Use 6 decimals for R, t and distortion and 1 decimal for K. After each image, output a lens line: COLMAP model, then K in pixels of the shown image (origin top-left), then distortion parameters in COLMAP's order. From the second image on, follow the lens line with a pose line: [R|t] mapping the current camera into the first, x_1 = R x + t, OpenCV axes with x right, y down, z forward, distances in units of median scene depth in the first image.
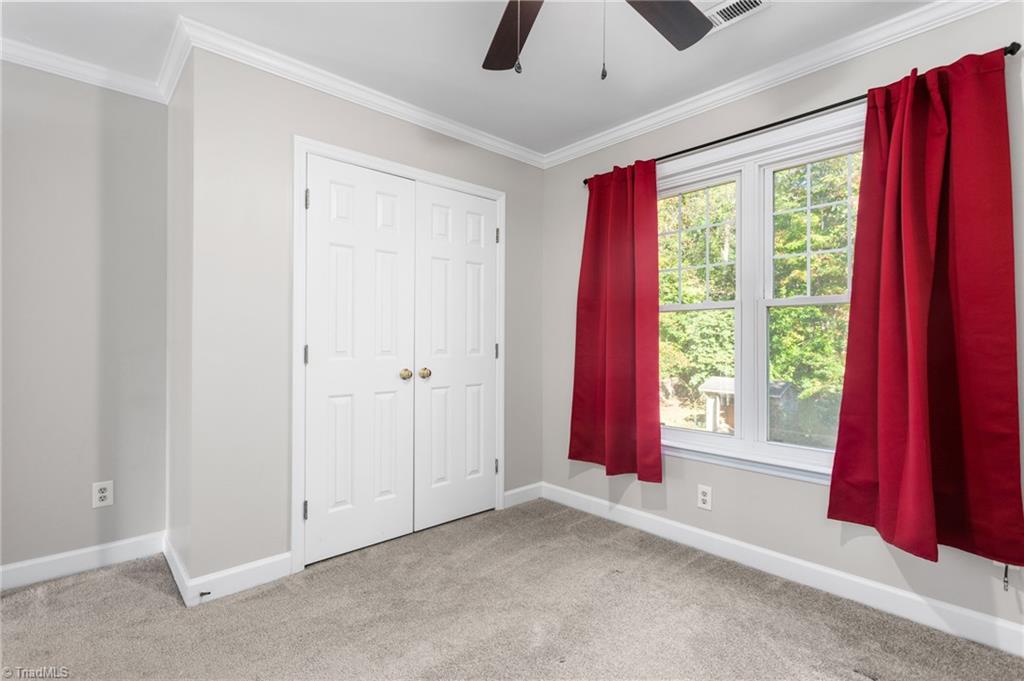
lens RADIAL K [[495.1, 0, 518.8], [0, 495.1, 340.6], [0, 0, 1]] dist [0.021737, 0.000768]
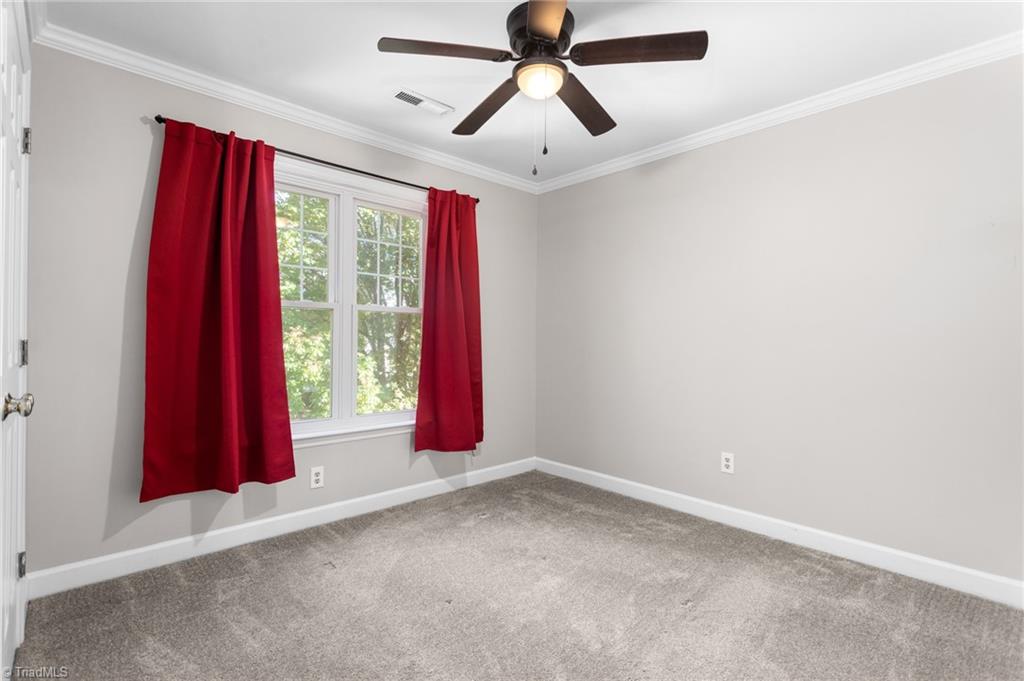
lens RADIAL K [[495.1, 0, 512.5], [0, 495.1, 343.7], [0, 0, 1]] dist [0.021737, 0.000768]
pose [[-0.007596, -0.009718, 0.999924, -0.722284], [-0.006618, 0.999931, 0.009668, 0.001803], [-0.999949, -0.006544, -0.007660, 0.560748]]
